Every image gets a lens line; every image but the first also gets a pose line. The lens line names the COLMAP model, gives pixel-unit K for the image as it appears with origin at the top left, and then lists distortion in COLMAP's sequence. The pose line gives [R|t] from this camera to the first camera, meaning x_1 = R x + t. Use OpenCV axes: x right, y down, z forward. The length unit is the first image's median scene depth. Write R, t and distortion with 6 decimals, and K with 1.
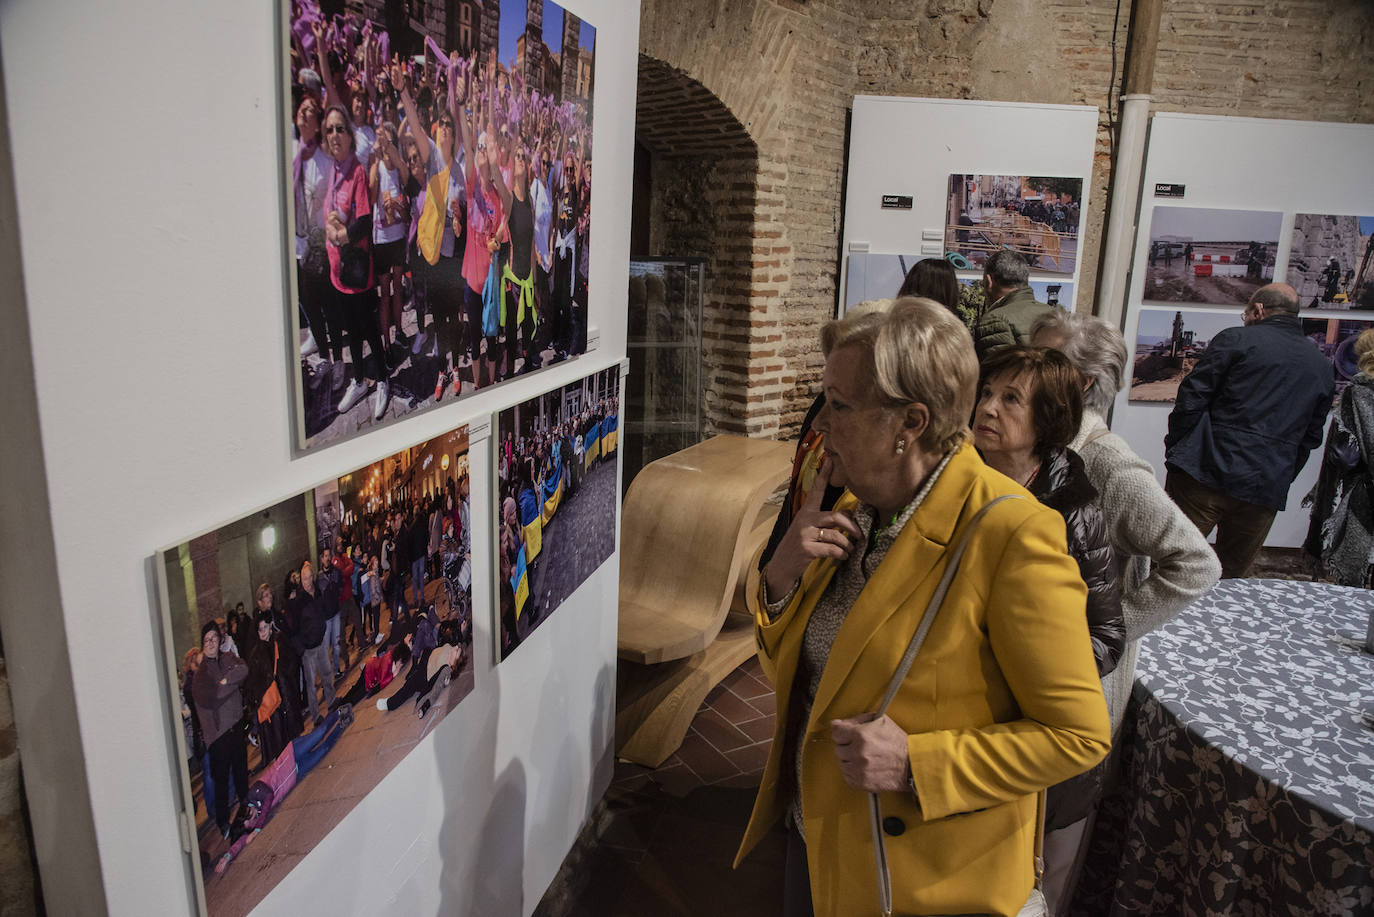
lens RADIAL K [[954.1, 0, 687.0], [0, 954.1, 458.5], [0, 0, 1]] dist [-0.087647, 0.050627]
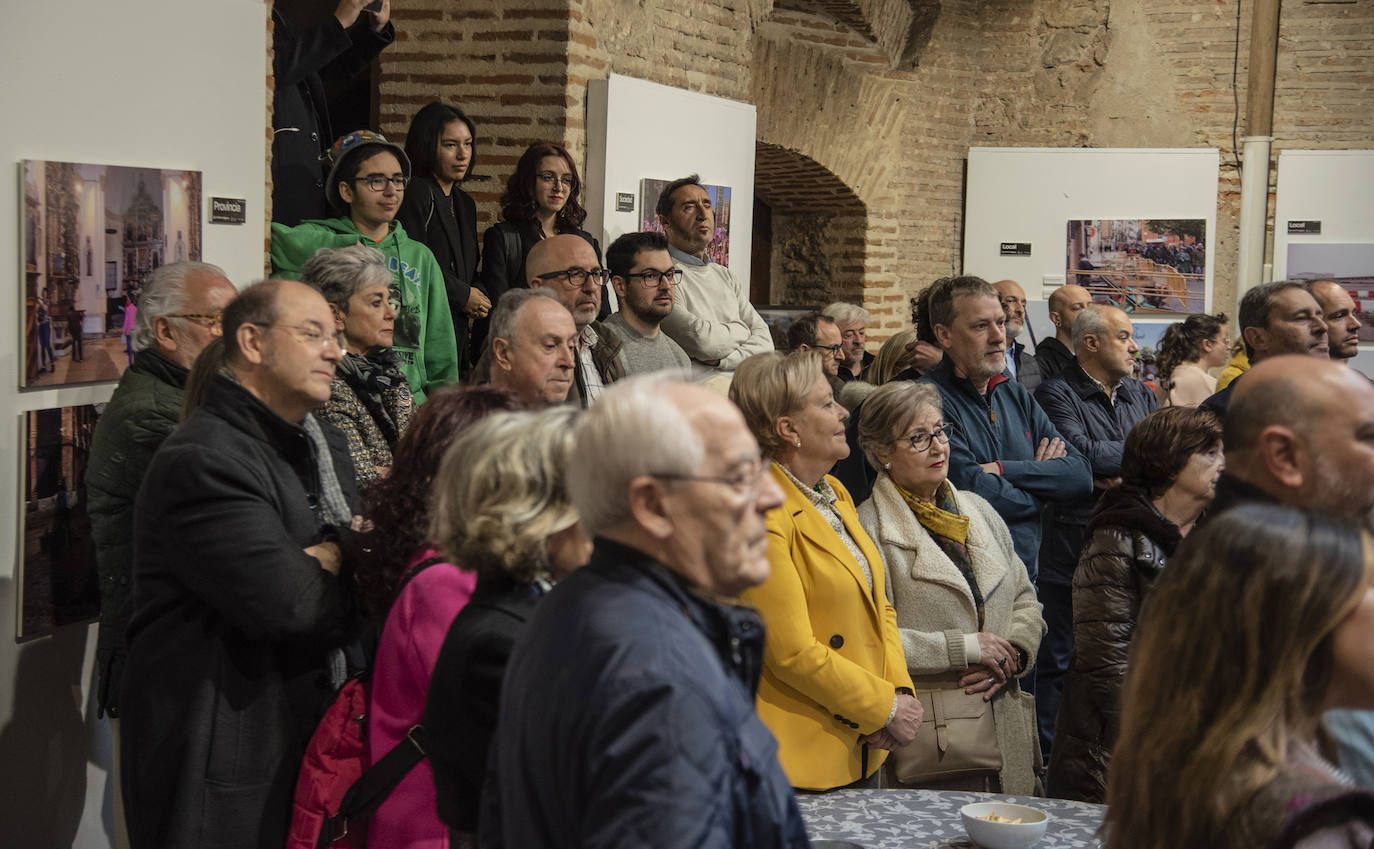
lens RADIAL K [[2653.2, 0, 687.0], [0, 2653.2, 424.5], [0, 0, 1]] dist [0.348038, 0.089923]
pose [[0.996166, -0.008829, -0.087037, 0.123324], [-0.006286, 0.985098, -0.171878, 0.418268], [0.087258, 0.171766, 0.981266, -1.853435]]
